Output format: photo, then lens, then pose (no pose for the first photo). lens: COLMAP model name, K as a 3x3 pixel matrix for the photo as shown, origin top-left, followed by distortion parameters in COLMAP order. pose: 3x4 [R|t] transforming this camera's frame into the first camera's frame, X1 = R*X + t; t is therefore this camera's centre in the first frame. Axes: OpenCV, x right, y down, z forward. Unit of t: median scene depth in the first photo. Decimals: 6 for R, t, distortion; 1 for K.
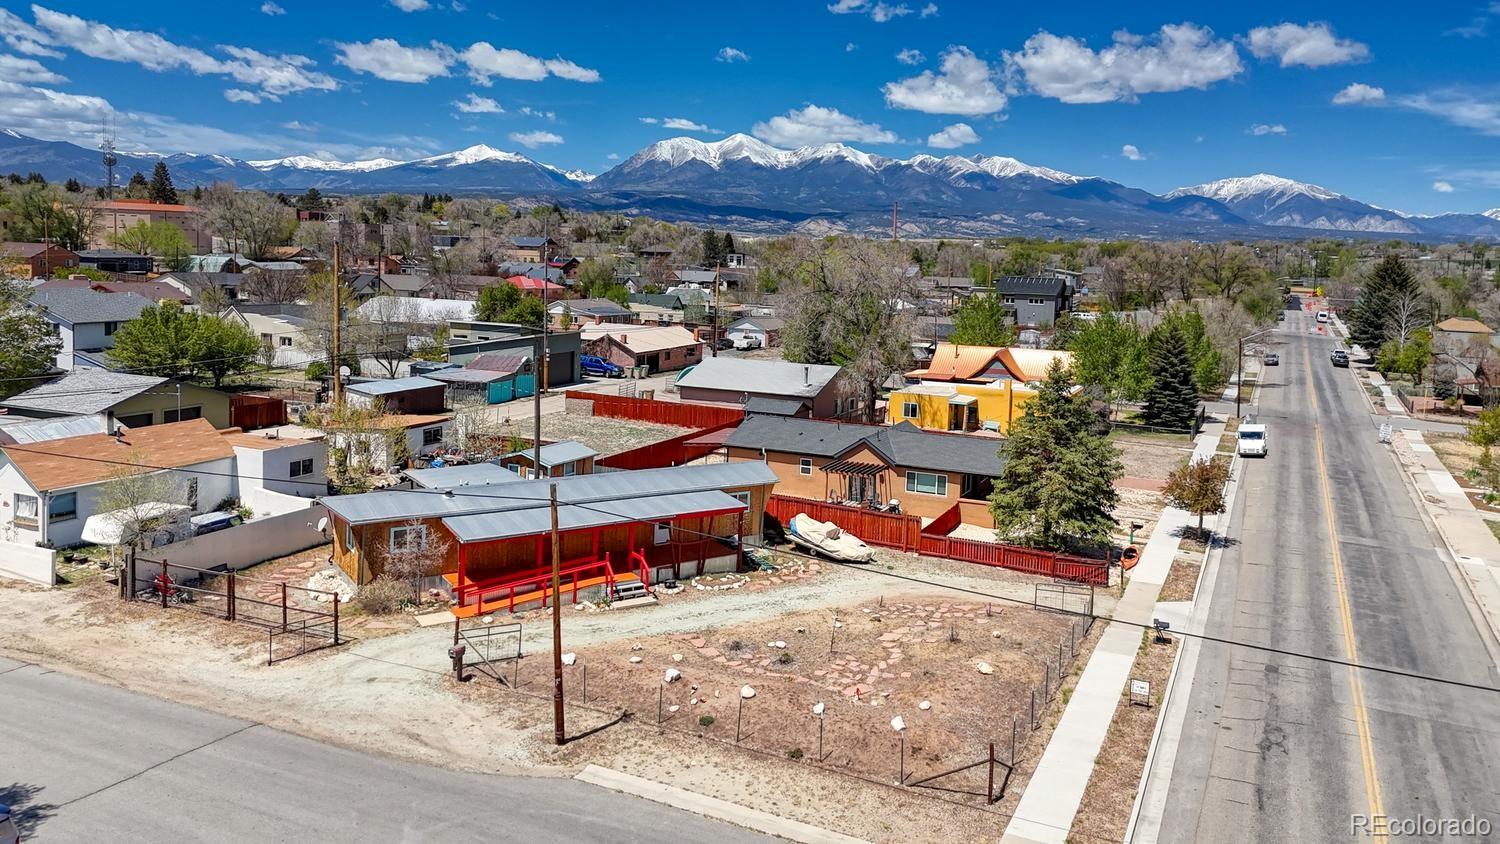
lens RADIAL K [[1107.2, 0, 757.3], [0, 1107.2, 417.7], [0, 0, 1]] dist [0.071056, -0.058024]
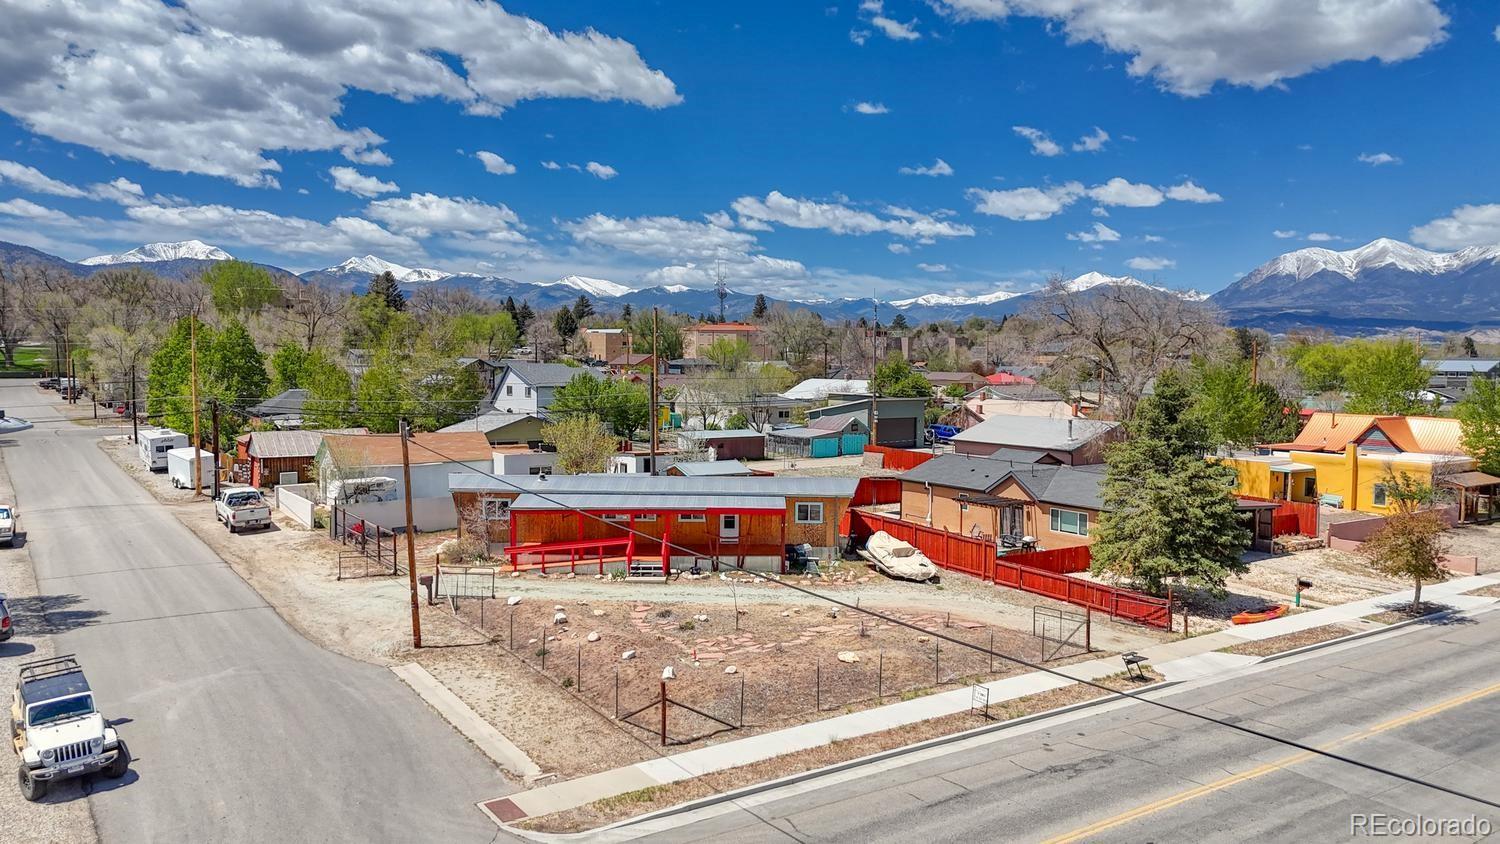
lens RADIAL K [[1071.6, 0, 750.0], [0, 1071.6, 422.0], [0, 0, 1]] dist [0.073871, -0.050702]
pose [[0.850129, 0.012446, -0.526427, 0.138770], [-0.068490, 0.993842, -0.087107, 0.025758], [0.522101, 0.110107, 0.845746, 0.038474]]
